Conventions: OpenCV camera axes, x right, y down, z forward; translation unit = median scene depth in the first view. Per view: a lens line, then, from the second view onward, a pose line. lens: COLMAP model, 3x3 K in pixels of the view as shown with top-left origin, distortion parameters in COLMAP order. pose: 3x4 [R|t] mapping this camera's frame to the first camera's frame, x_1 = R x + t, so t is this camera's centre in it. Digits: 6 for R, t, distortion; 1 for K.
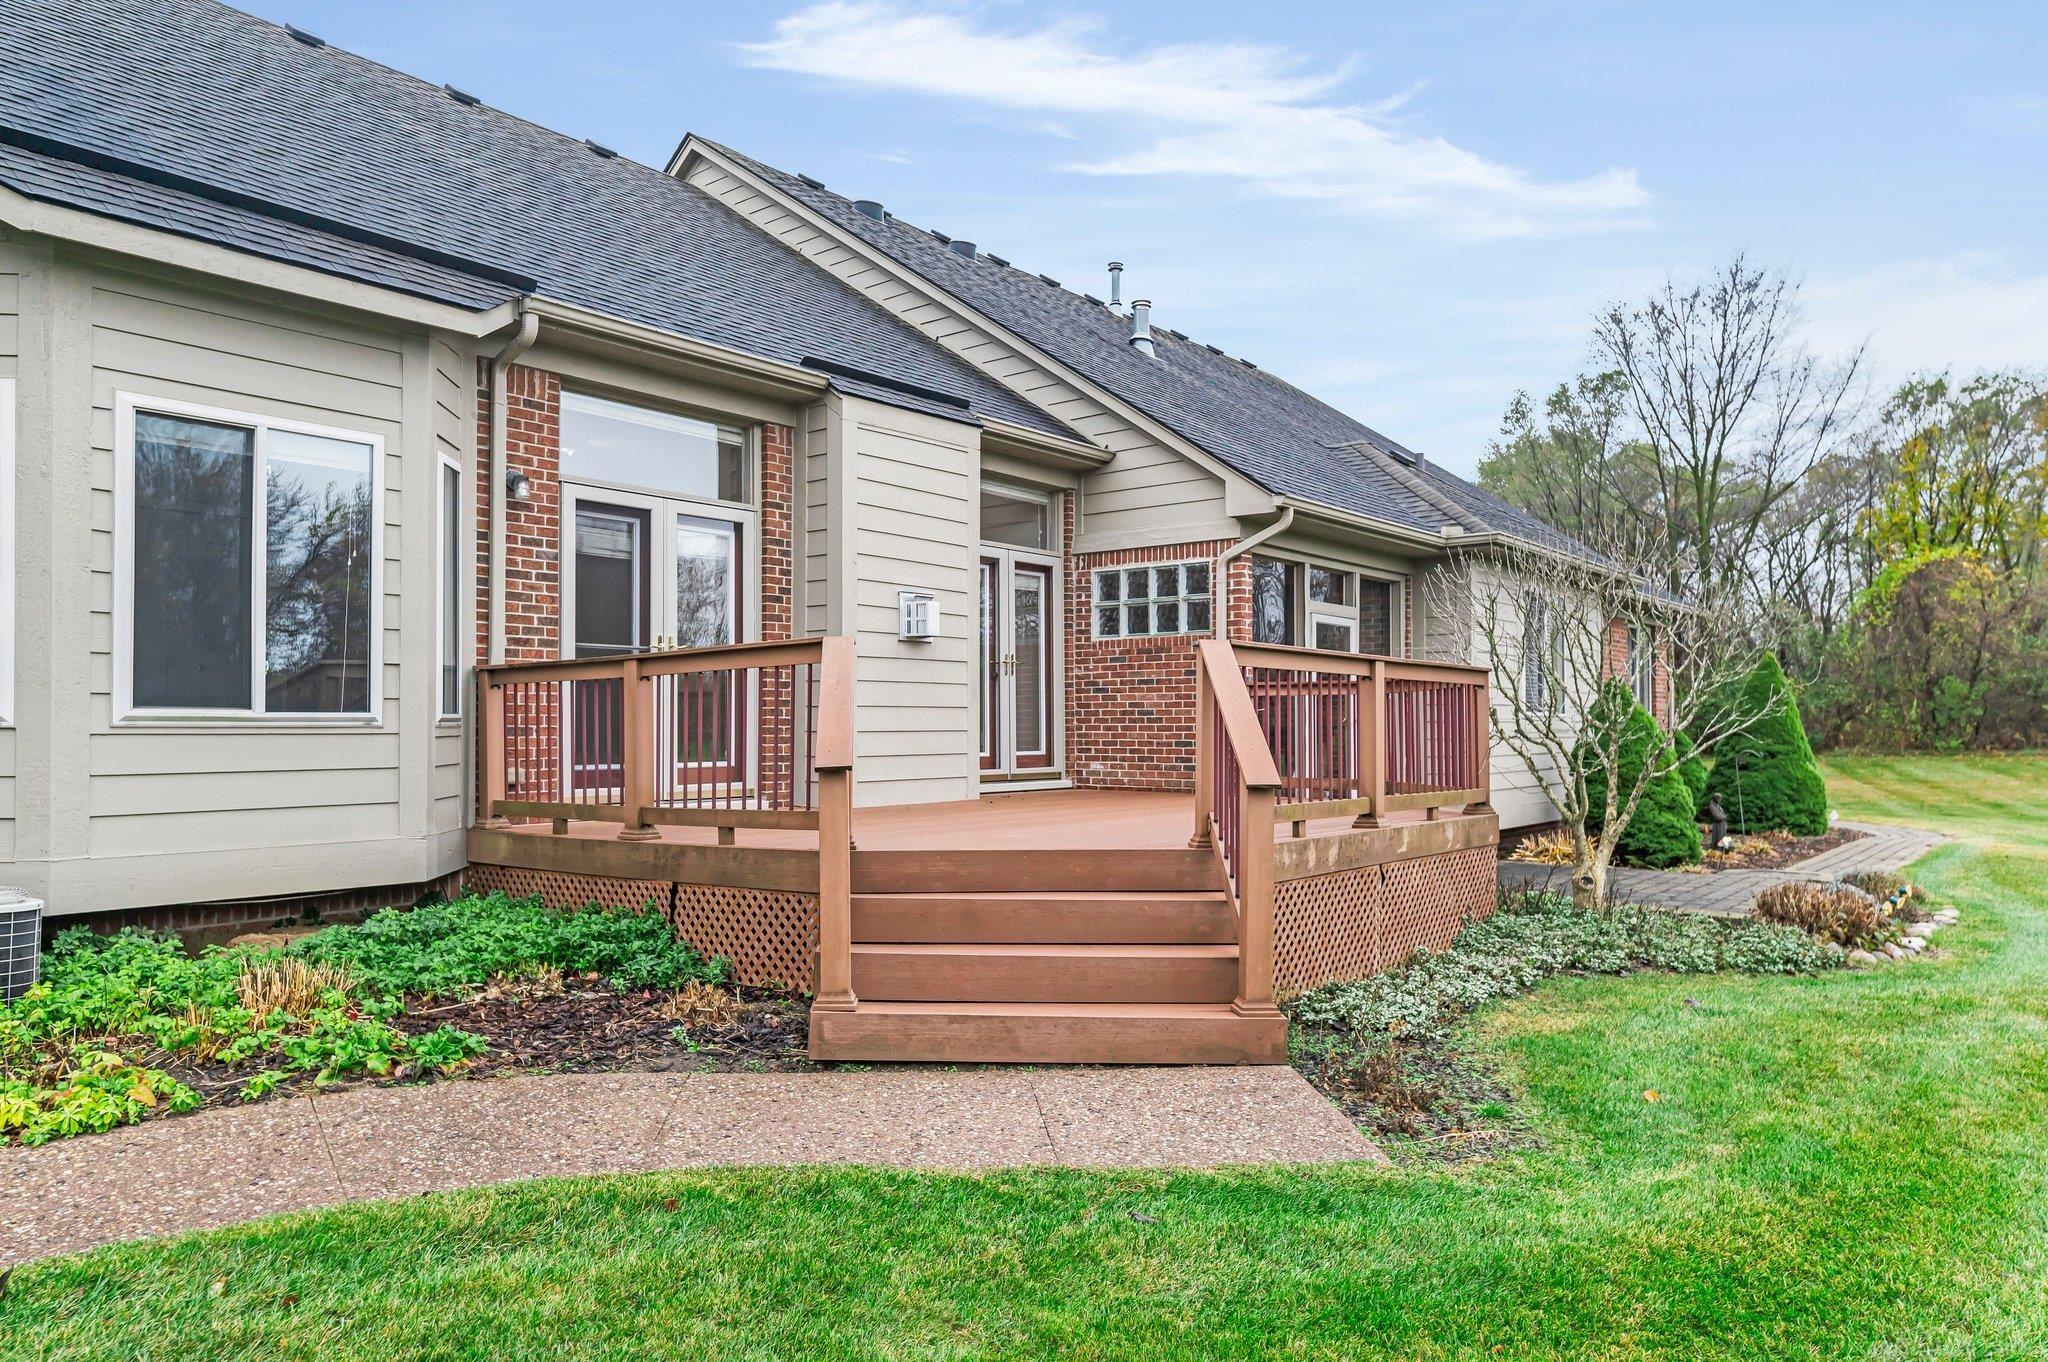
lens RADIAL K [[1345.2, 0, 1025.1], [0, 1345.2, 693.9], [0, 0, 1]] dist [-0.002118, 0.000132]
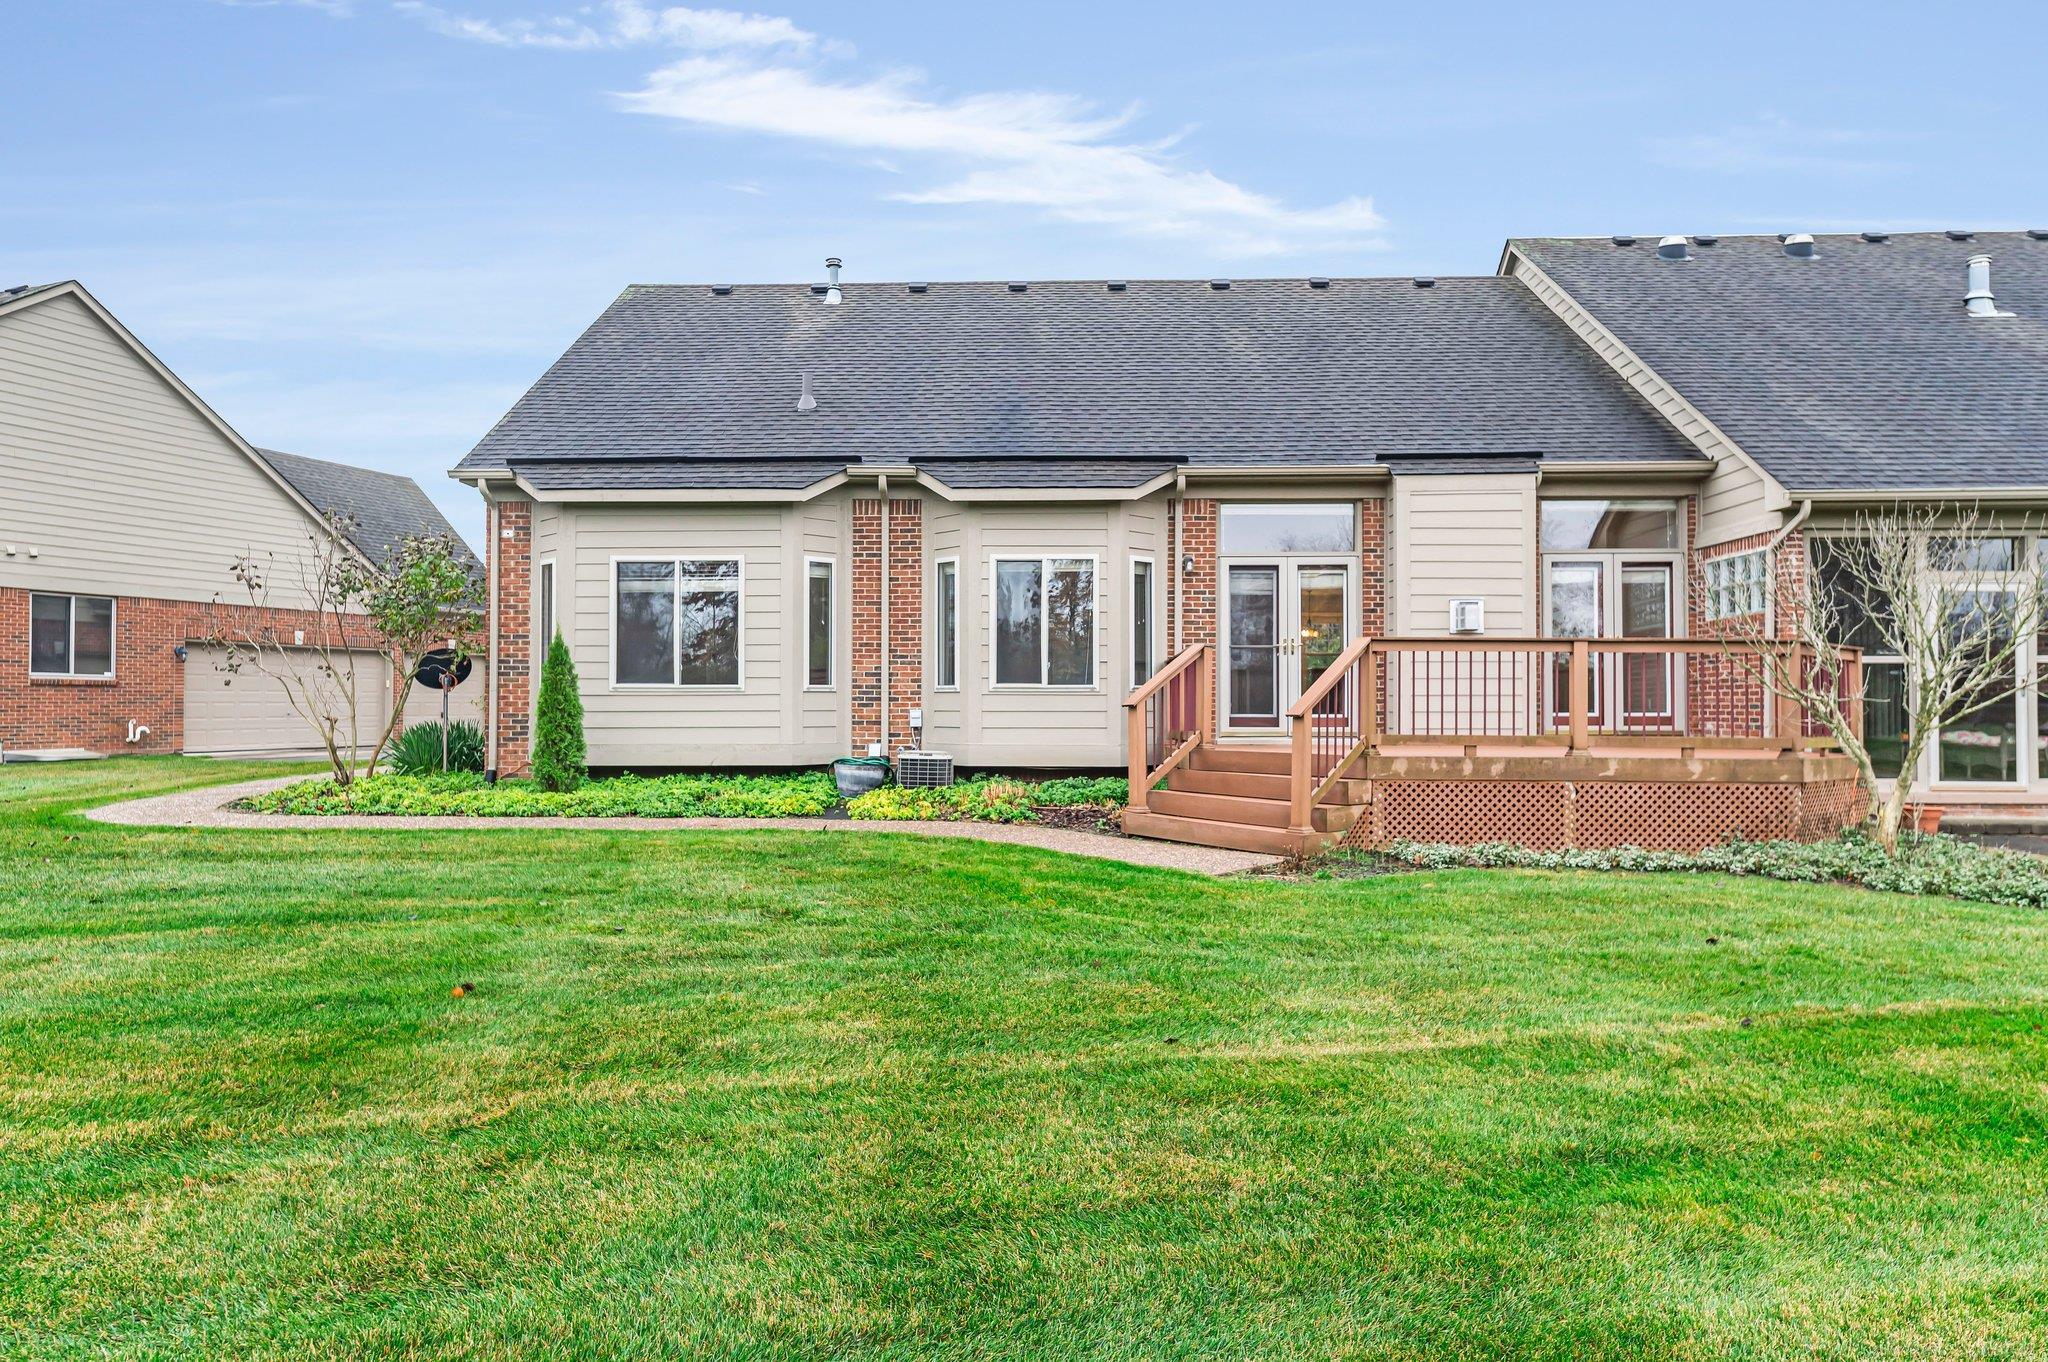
lens RADIAL K [[1345.2, 0, 1023.3], [0, 1345.2, 683.0], [0, 0, 1]] dist [-0.002118, 0.000132]
pose [[0.589688, -0.011000, -0.807556, 0.937662], [0.017885, 0.999840, -0.000559, 0.008086], [0.807433, -0.014114, 0.589791, -0.278314]]
